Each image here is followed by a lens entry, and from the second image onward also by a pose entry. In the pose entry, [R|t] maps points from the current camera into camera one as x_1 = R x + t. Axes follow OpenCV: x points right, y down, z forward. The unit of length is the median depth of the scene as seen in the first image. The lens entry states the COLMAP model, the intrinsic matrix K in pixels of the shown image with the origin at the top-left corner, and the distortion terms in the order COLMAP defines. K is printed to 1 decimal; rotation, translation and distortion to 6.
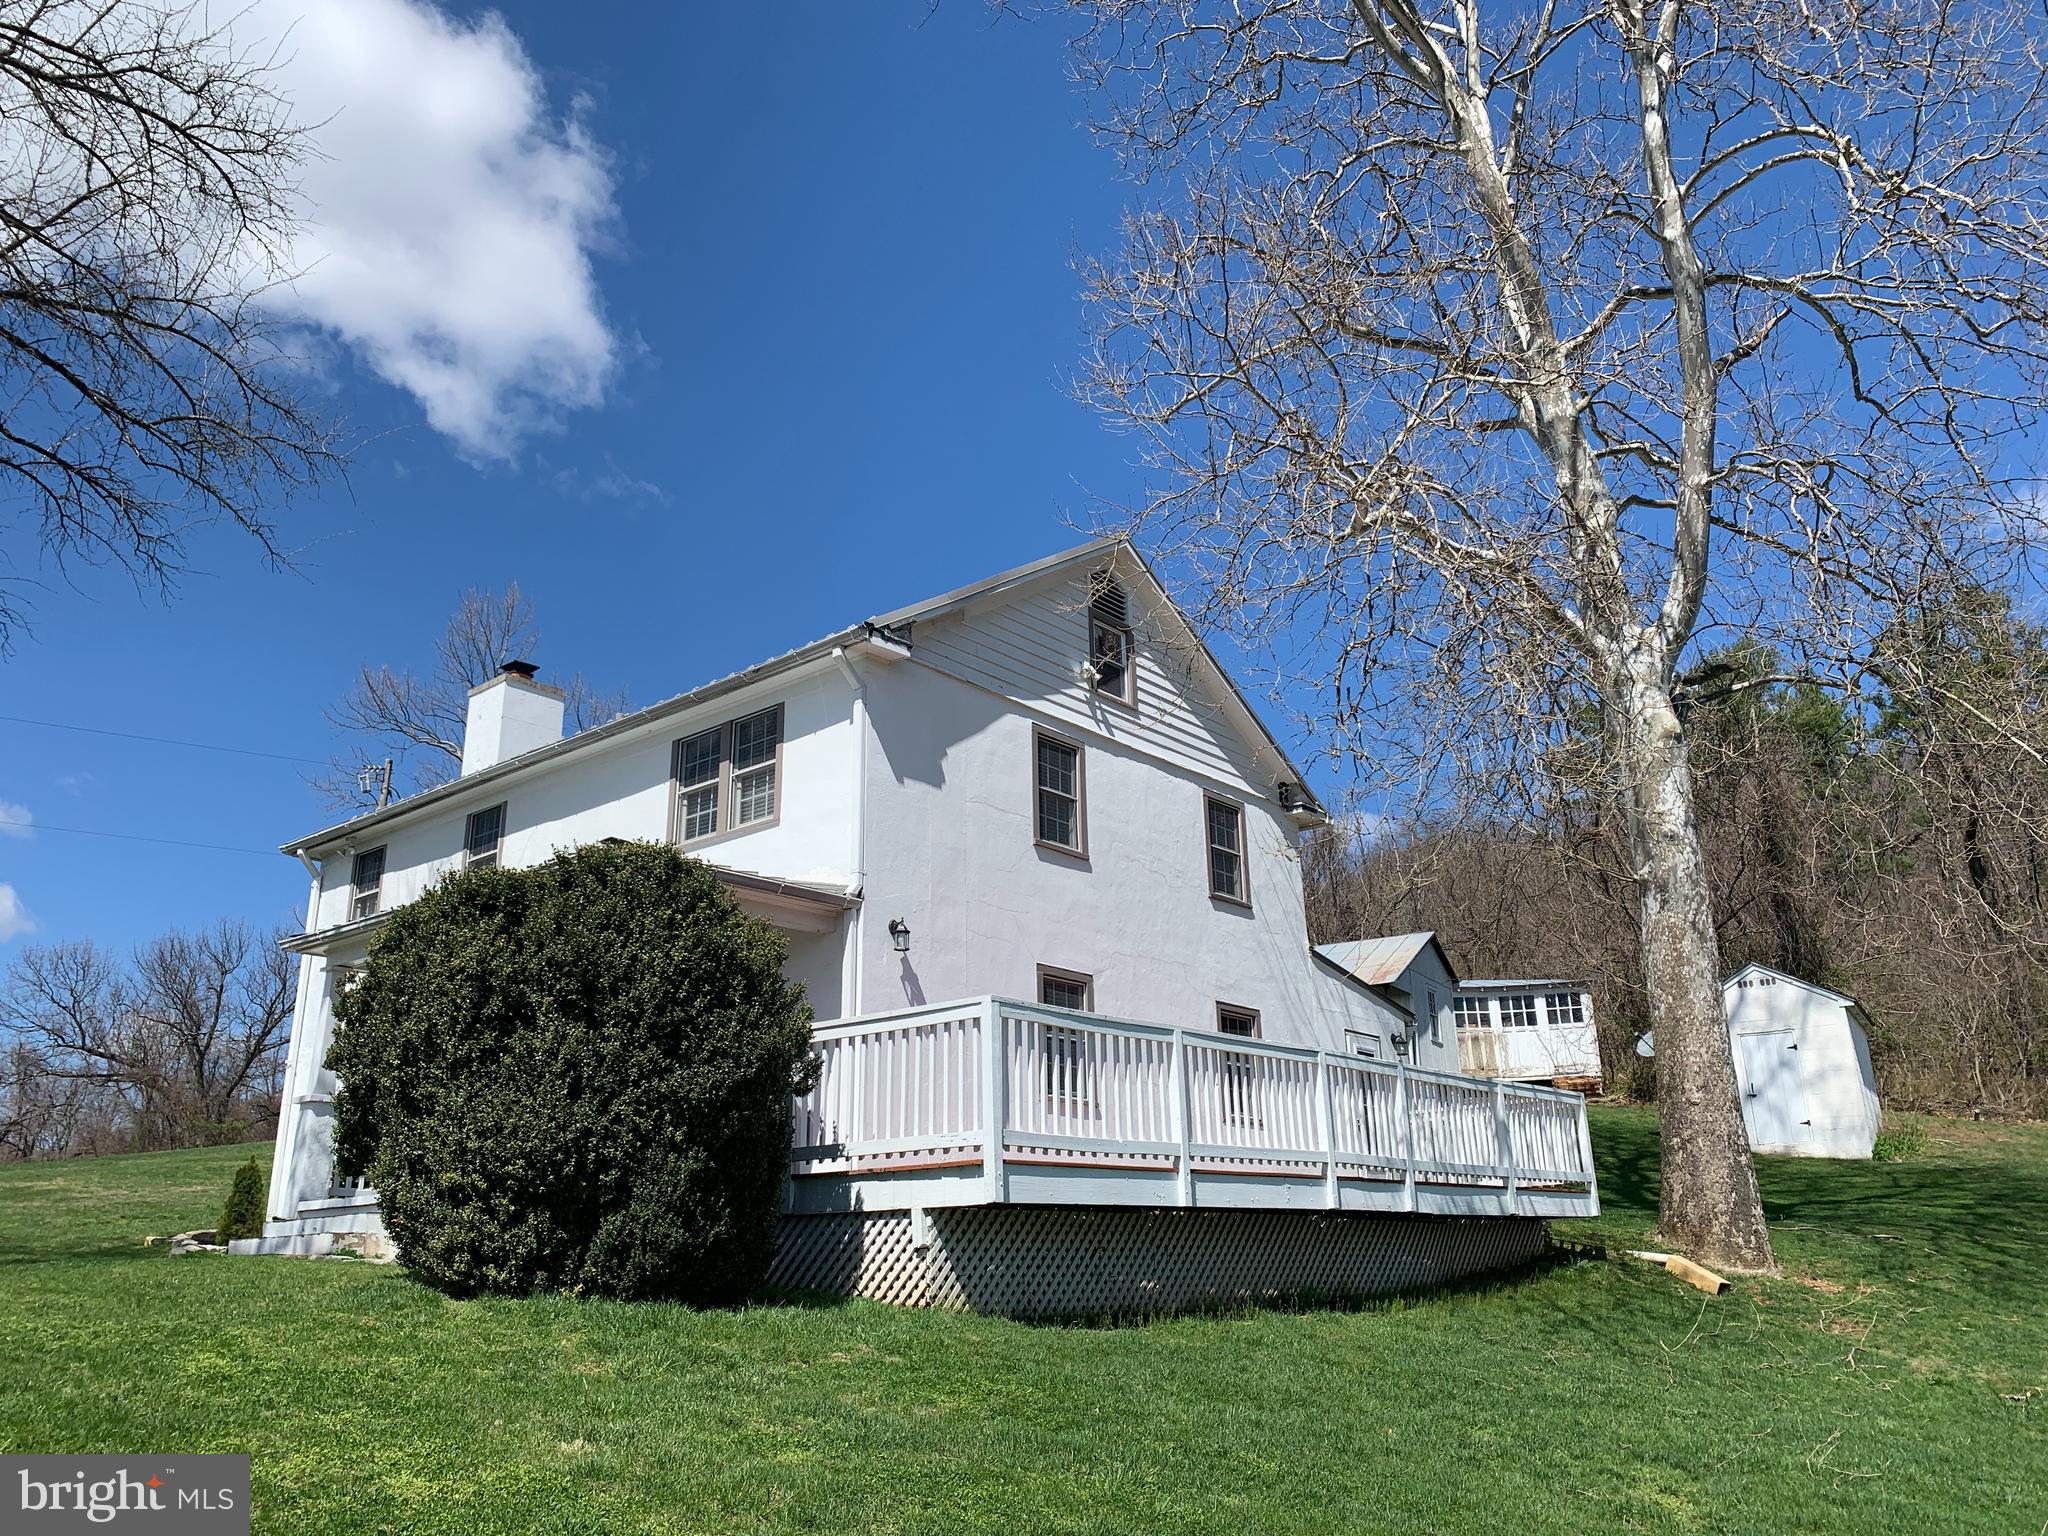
lens RADIAL K [[1556.6, 0, 1019.6], [0, 1556.6, 780.8], [0, 0, 1]] dist [0.039999, -0.002054]
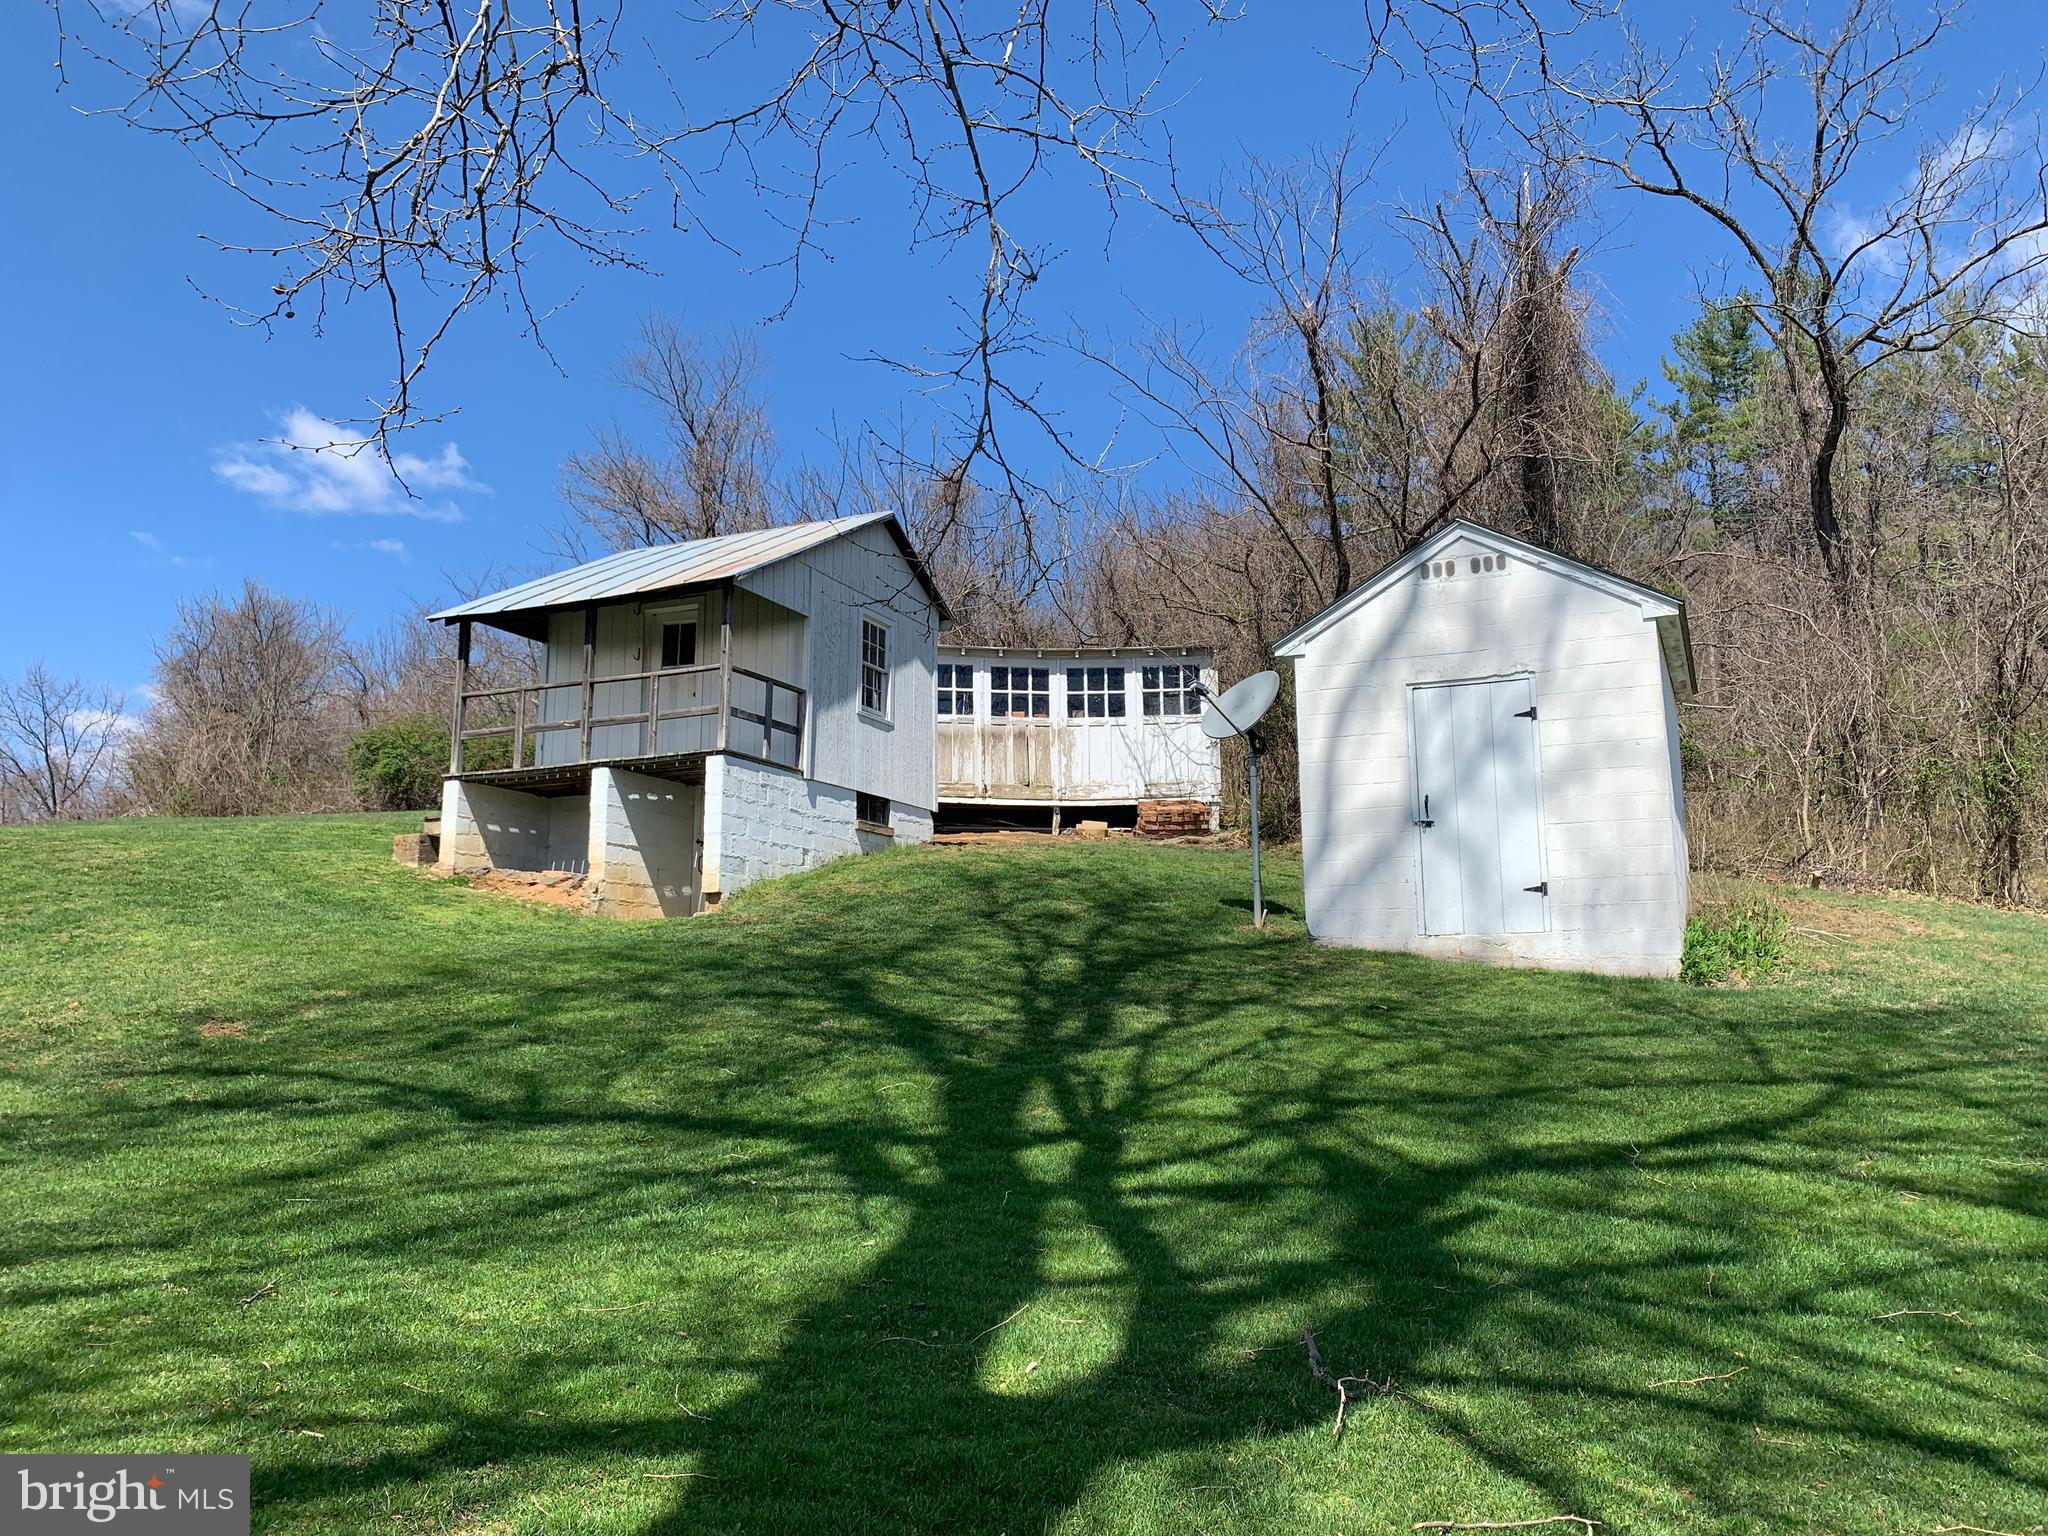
lens RADIAL K [[1556.6, 0, 1025.9], [0, 1556.6, 761.4], [0, 0, 1]] dist [0.039999, -0.002054]
pose [[0.989565, 0.033688, 0.140091, 0.297340], [-0.053527, 0.988652, 0.140362, 0.129385], [-0.133772, -0.146396, 0.980139, 0.593719]]
